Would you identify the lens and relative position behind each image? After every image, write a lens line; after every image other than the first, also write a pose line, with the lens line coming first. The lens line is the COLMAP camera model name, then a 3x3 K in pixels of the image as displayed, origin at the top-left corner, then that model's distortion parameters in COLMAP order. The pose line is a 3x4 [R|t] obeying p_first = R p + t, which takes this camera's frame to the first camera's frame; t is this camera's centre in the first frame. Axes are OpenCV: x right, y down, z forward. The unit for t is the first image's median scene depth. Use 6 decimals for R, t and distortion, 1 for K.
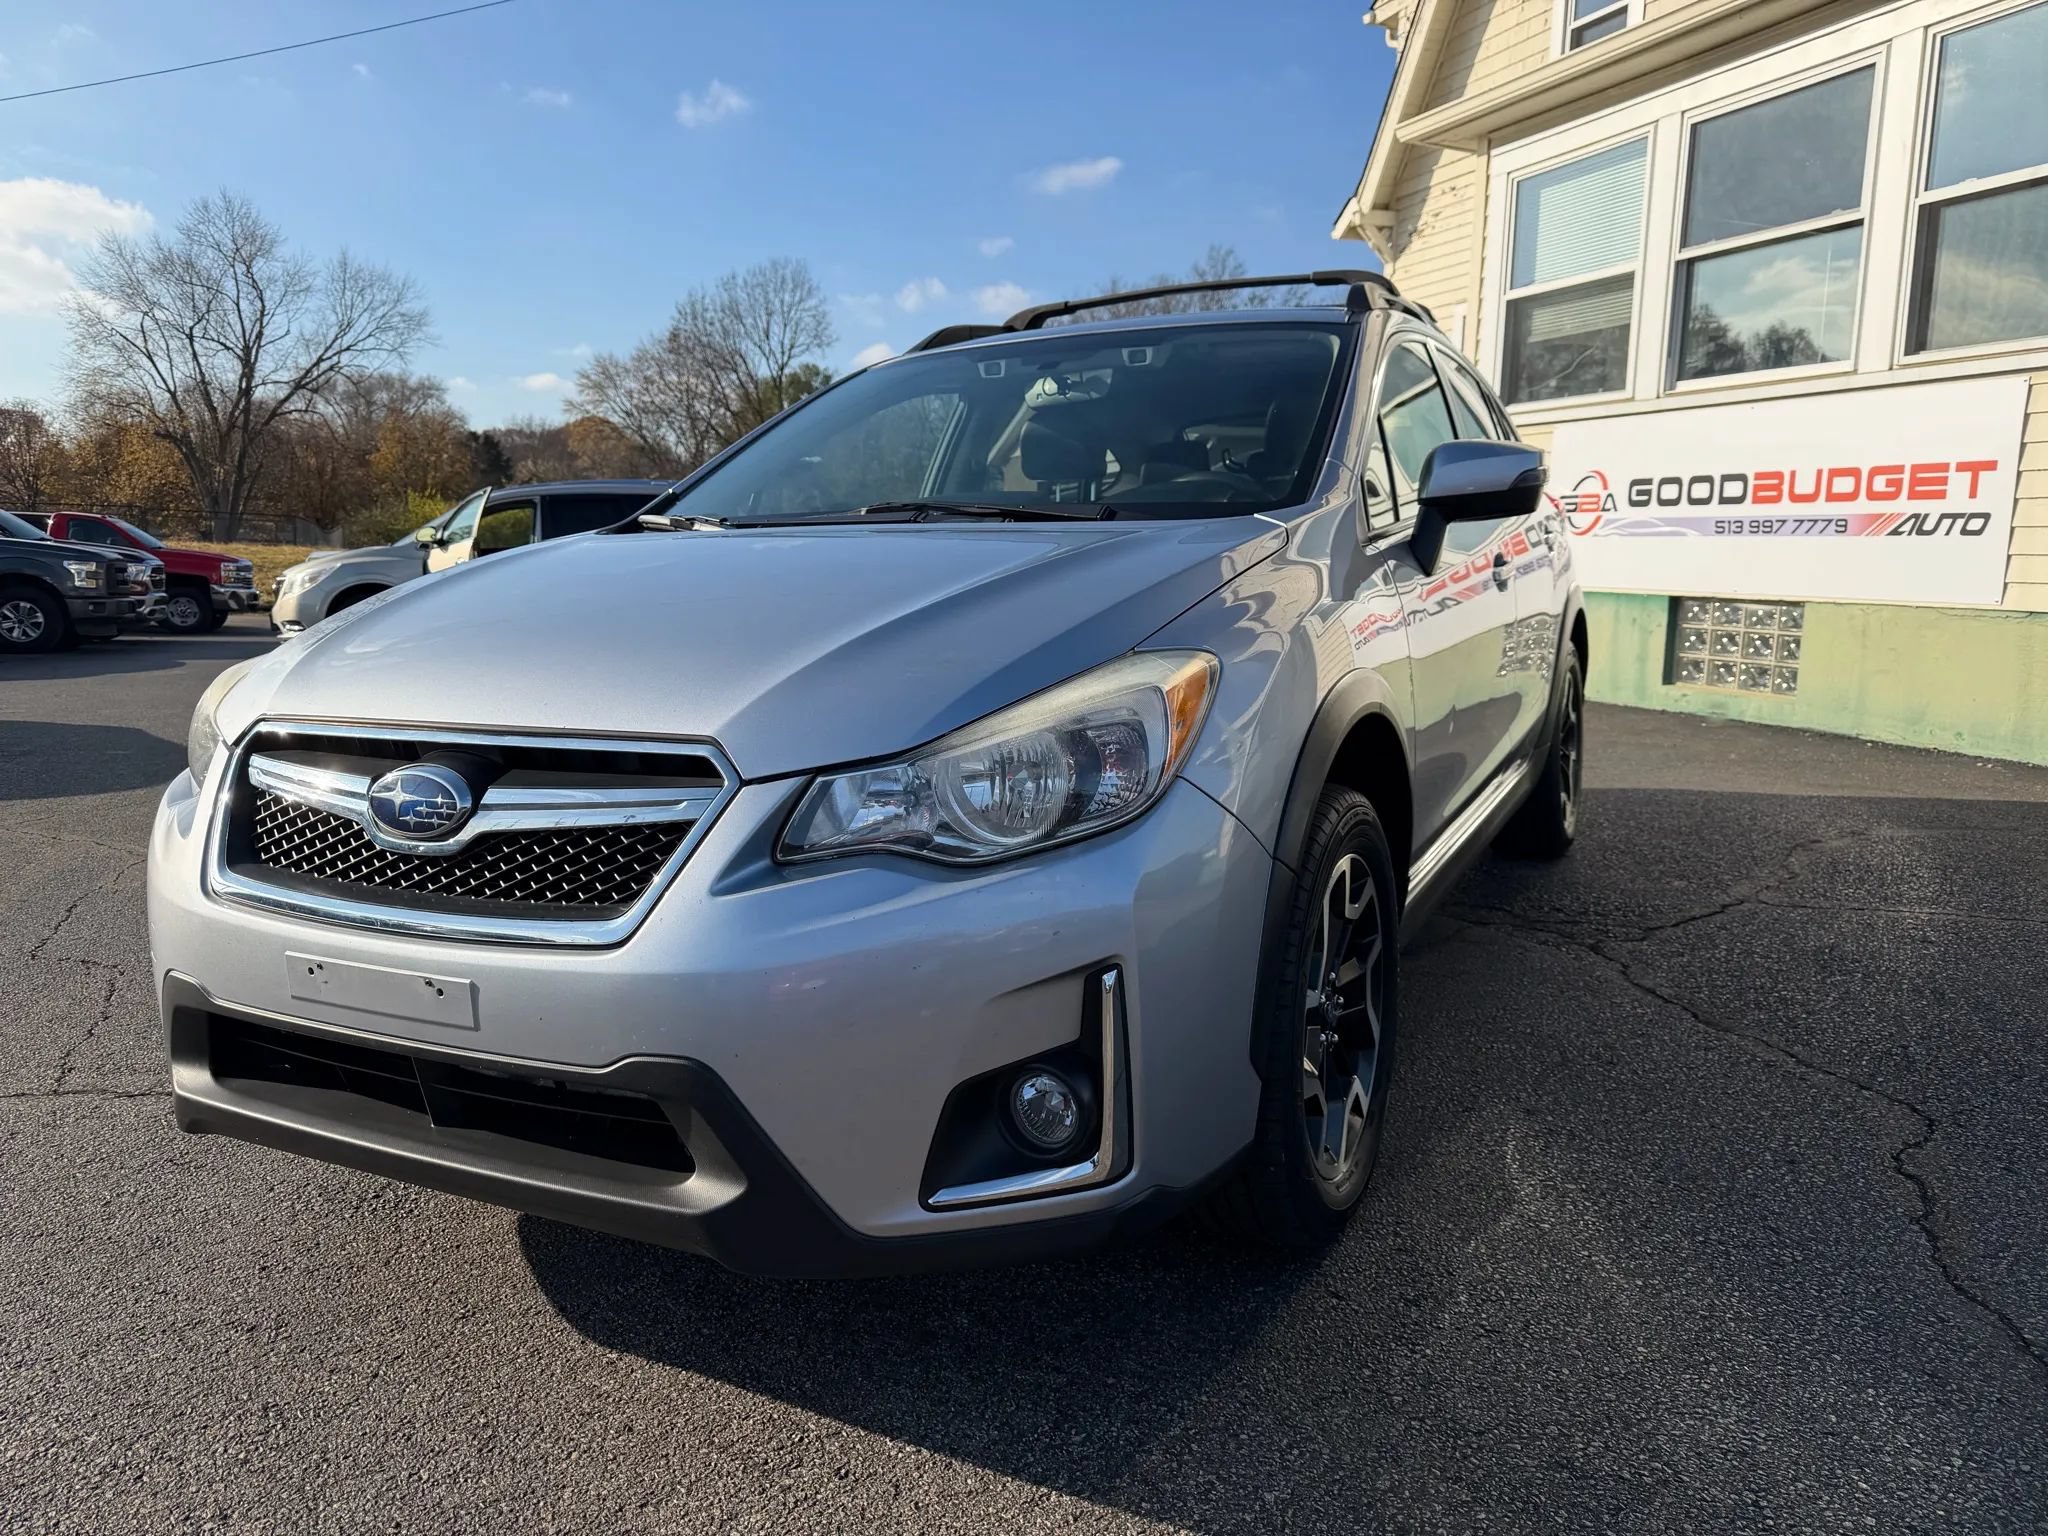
lens RADIAL K [[1505.7, 0, 983.8], [0, 1505.7, 793.5], [0, 0, 1]] dist [-0.006803, -0.003265]
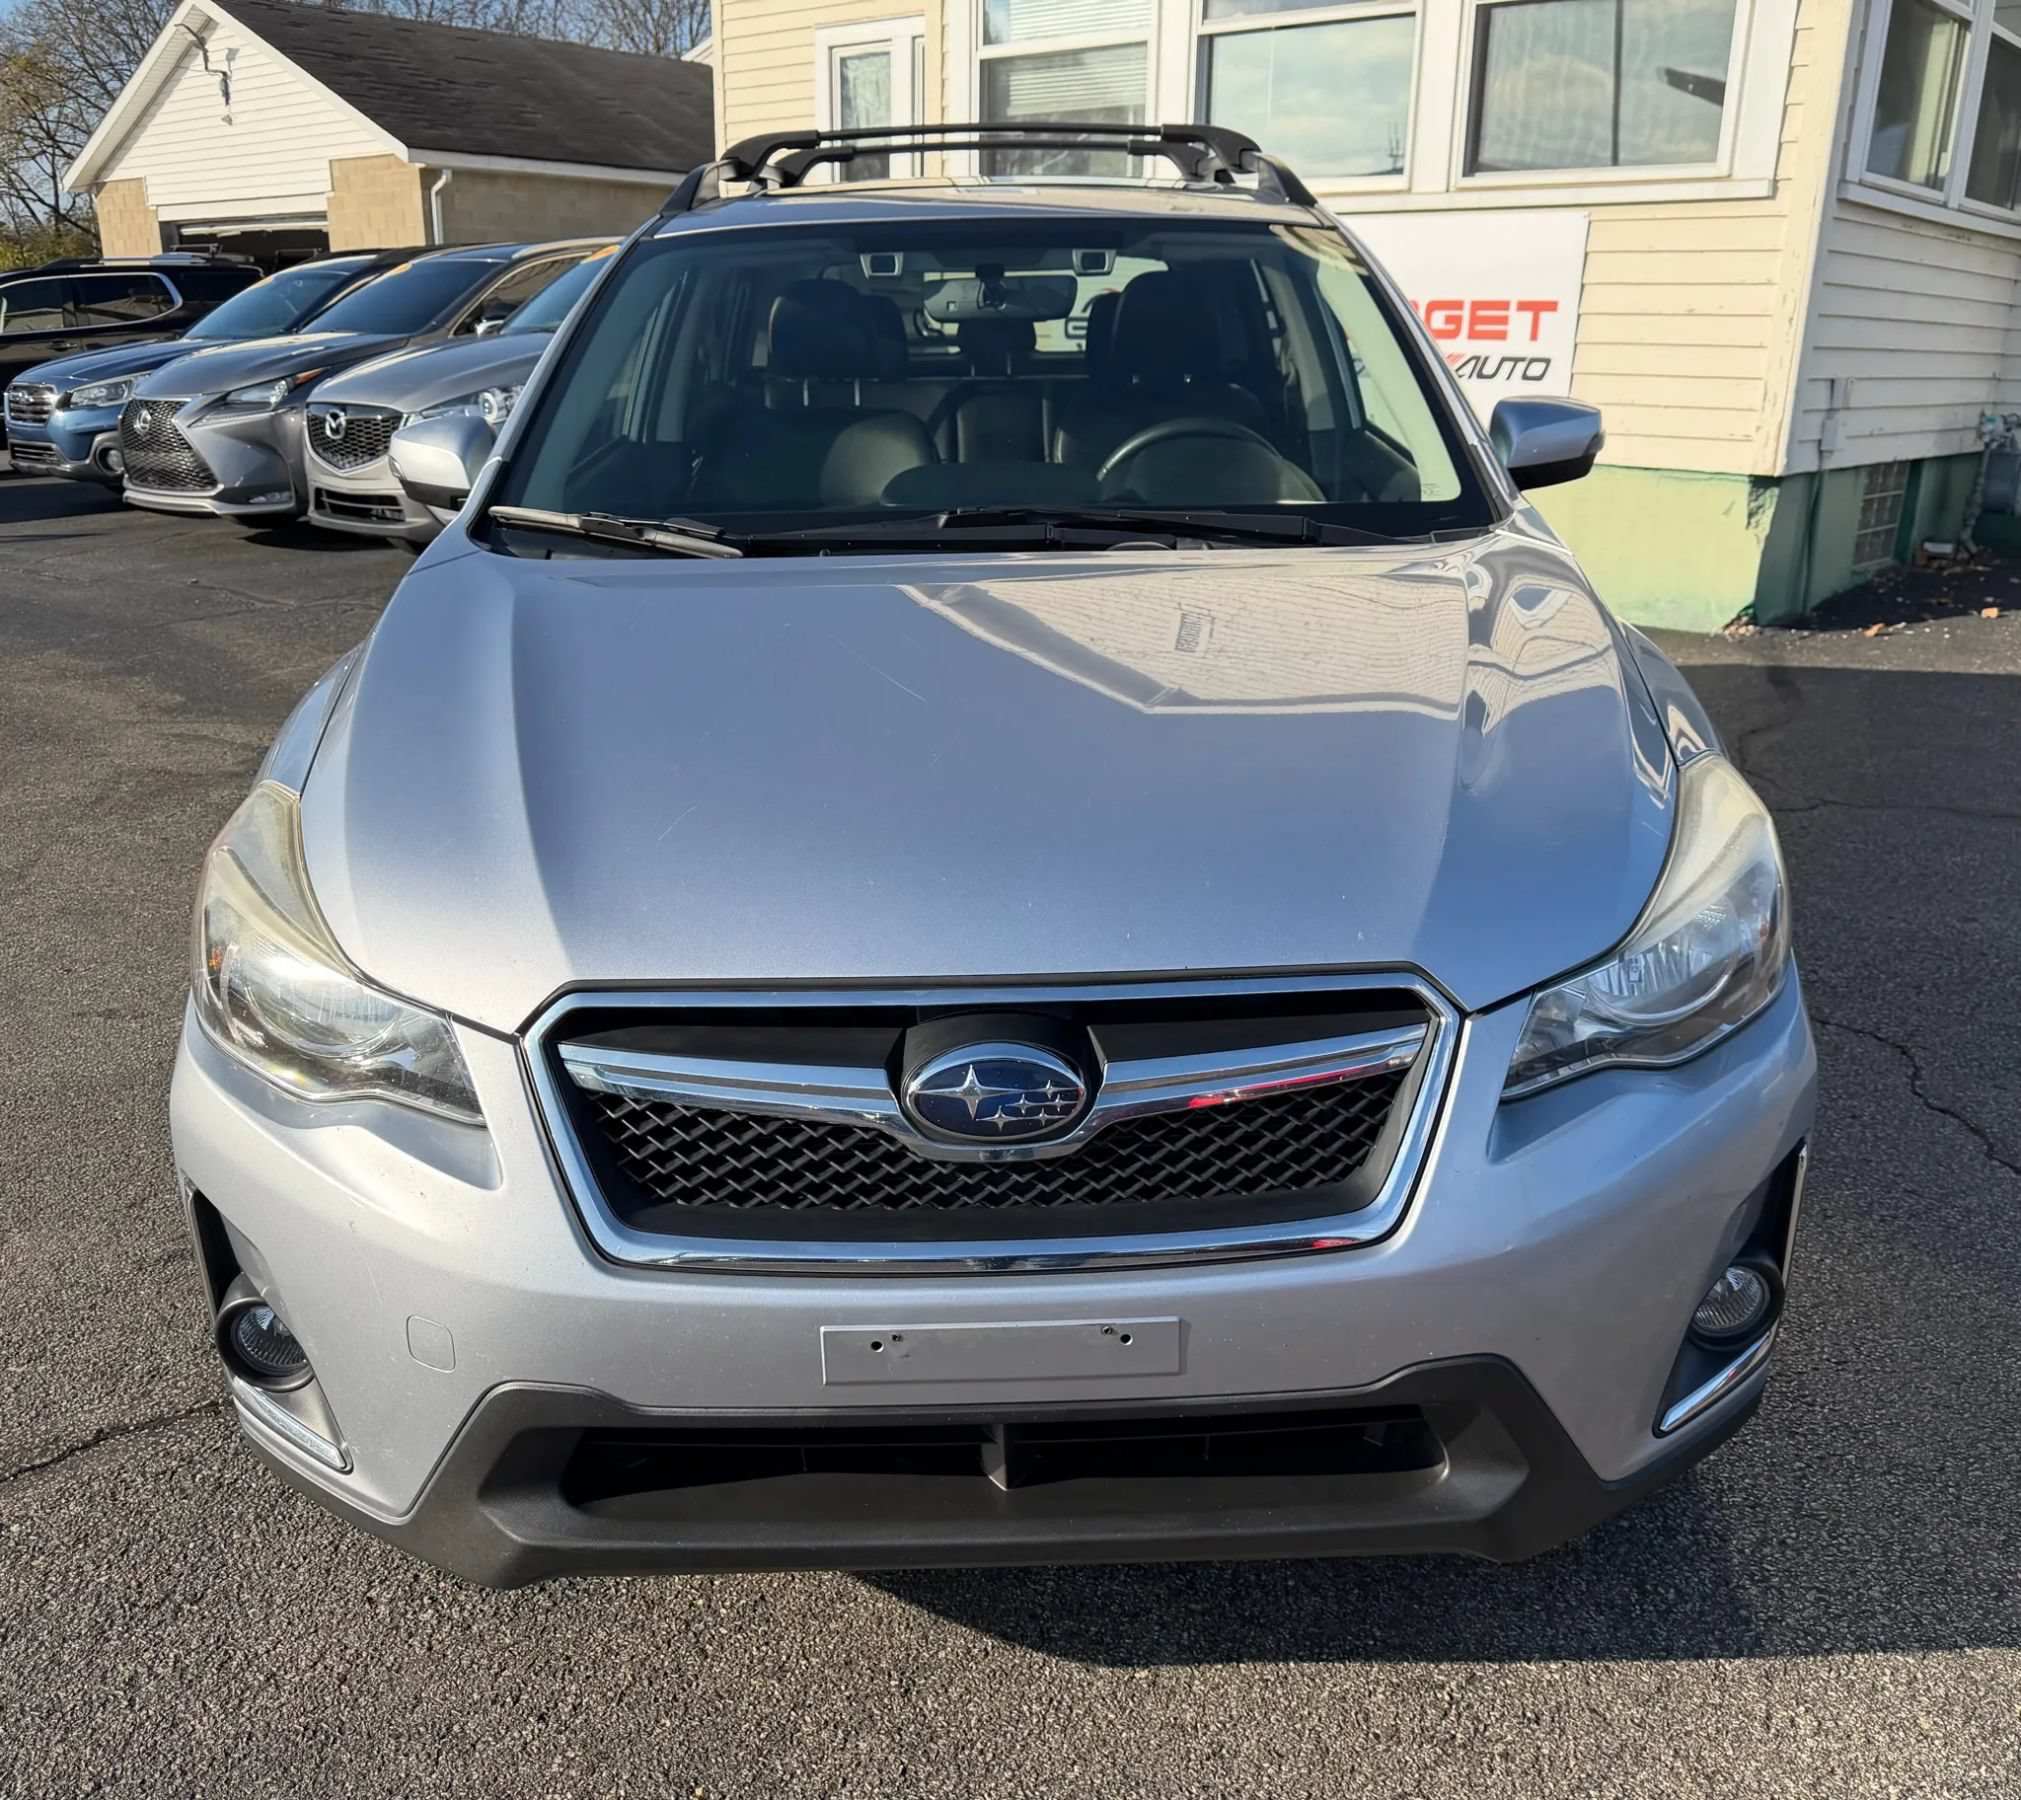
lens RADIAL K [[1848.5, 0, 1012.3], [0, 1848.5, 970.2], [0, 0, 1]] dist [0.001083, -0.001068]
pose [[0.878484, -0.161744, 0.449561, -0.376929], [0.074199, 0.975723, 0.206056, -0.117253], [-0.471976, -0.147660, 0.869158, 0.110225]]
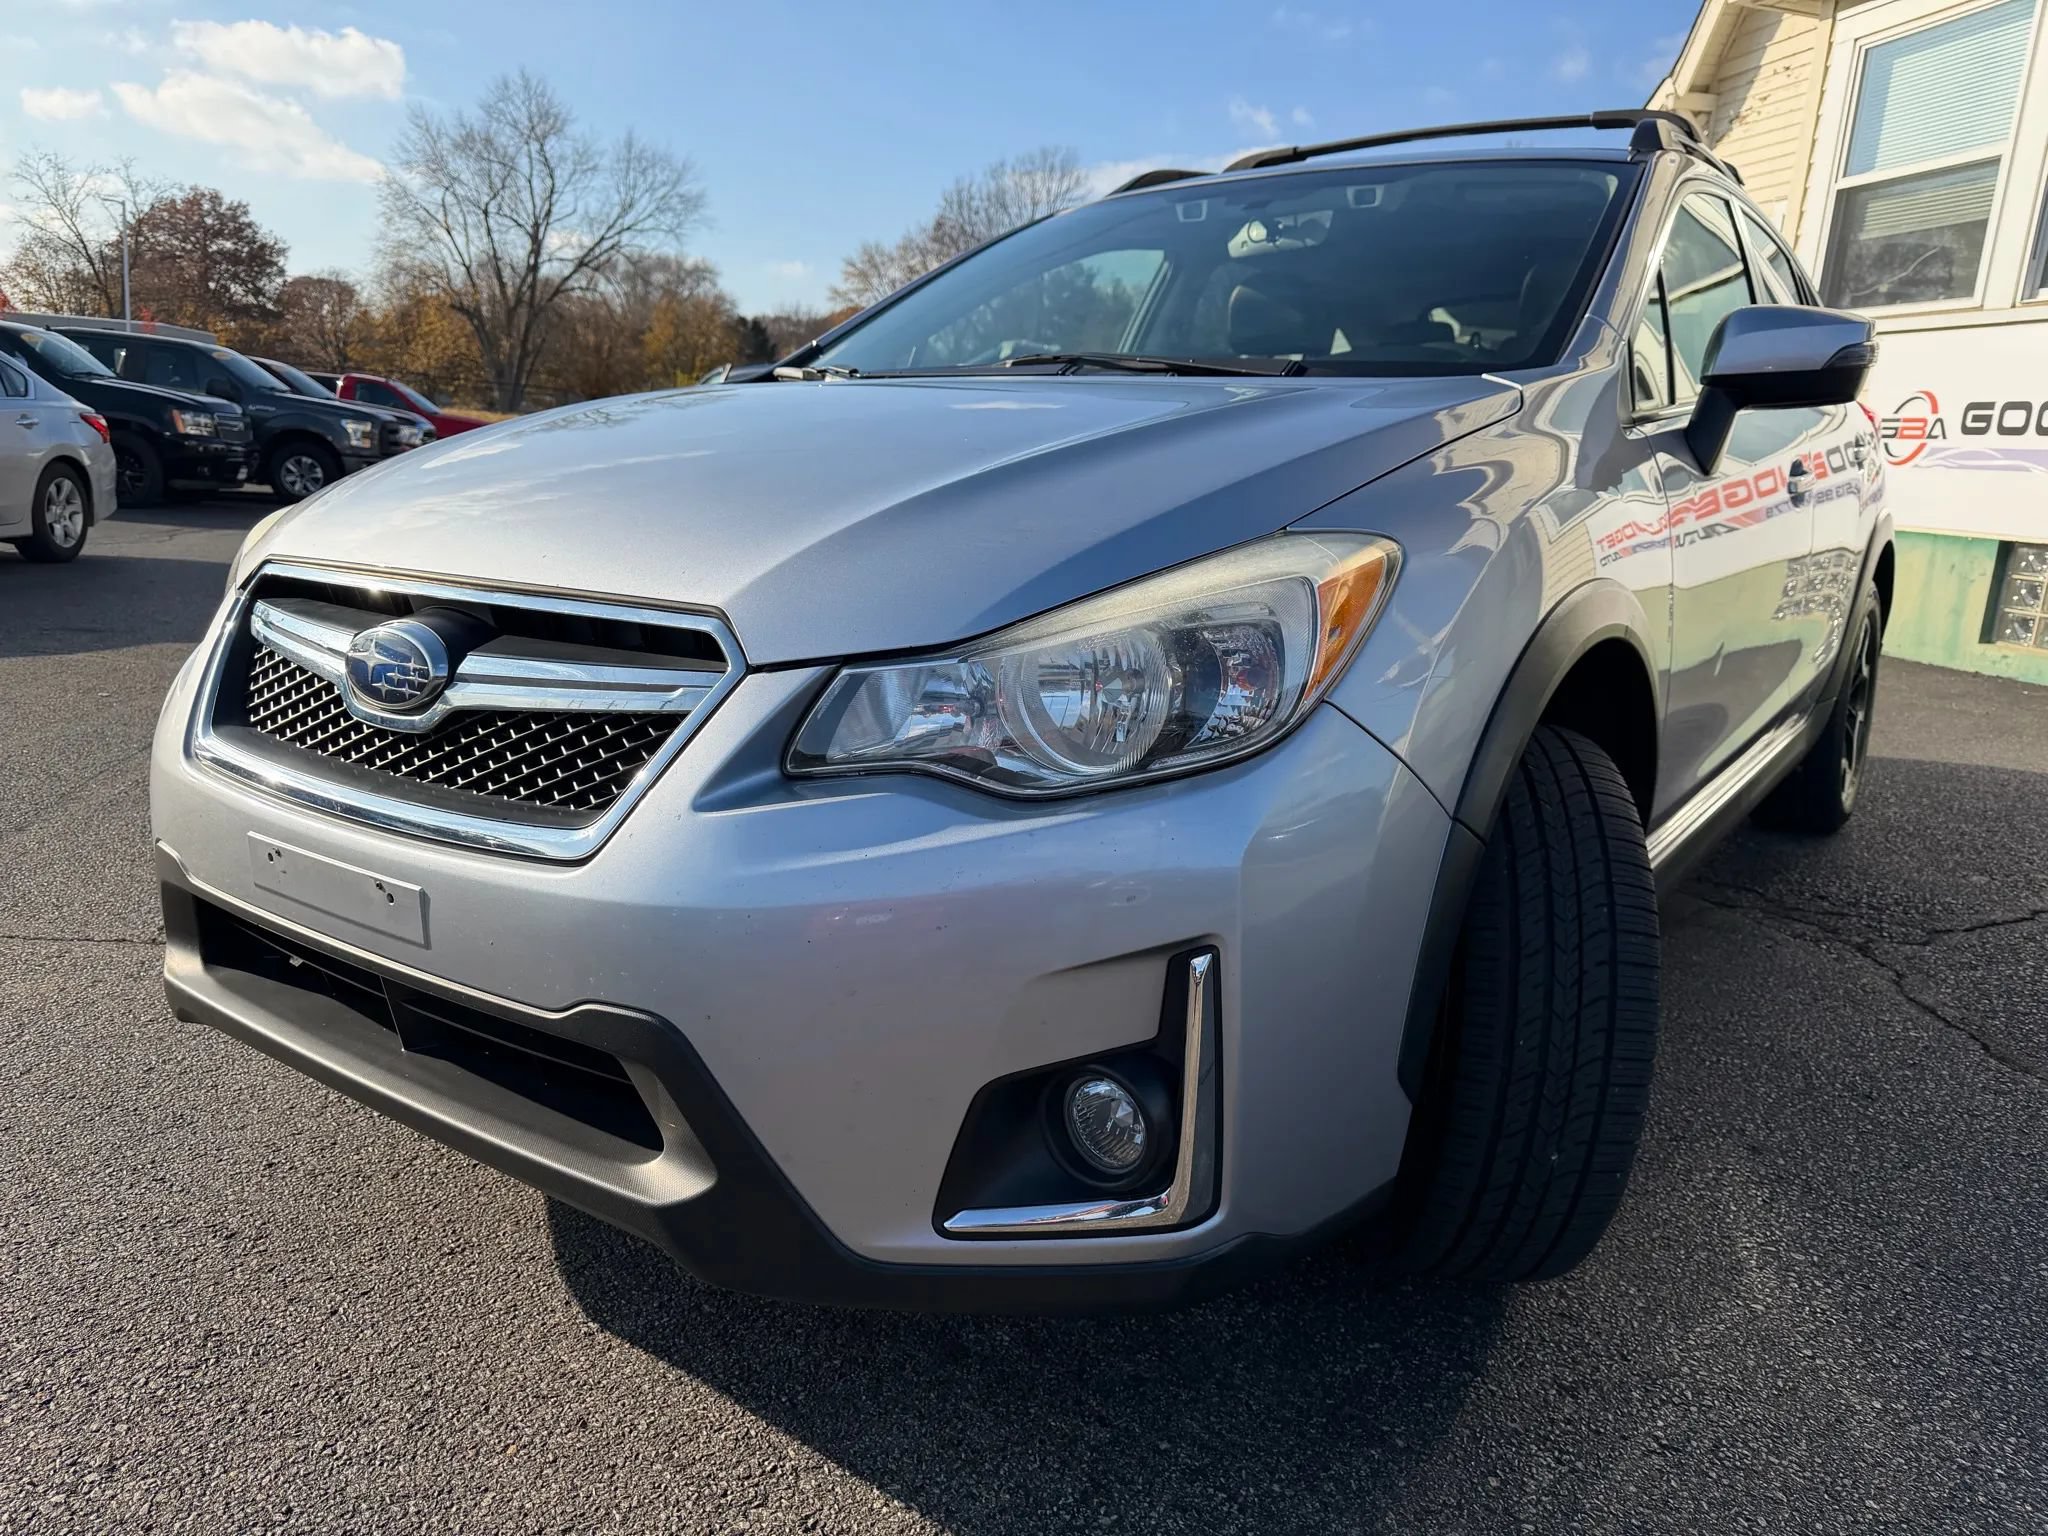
lens RADIAL K [[1505.7, 0, 983.8], [0, 1505.7, 793.5], [0, 0, 1]] dist [-0.006803, -0.003265]
pose [[0.985473, 0.084876, -0.147104, 0.039630], [-0.075516, 0.994817, 0.068098, -0.002935], [0.152122, -0.056000, 0.986774, 0.105614]]
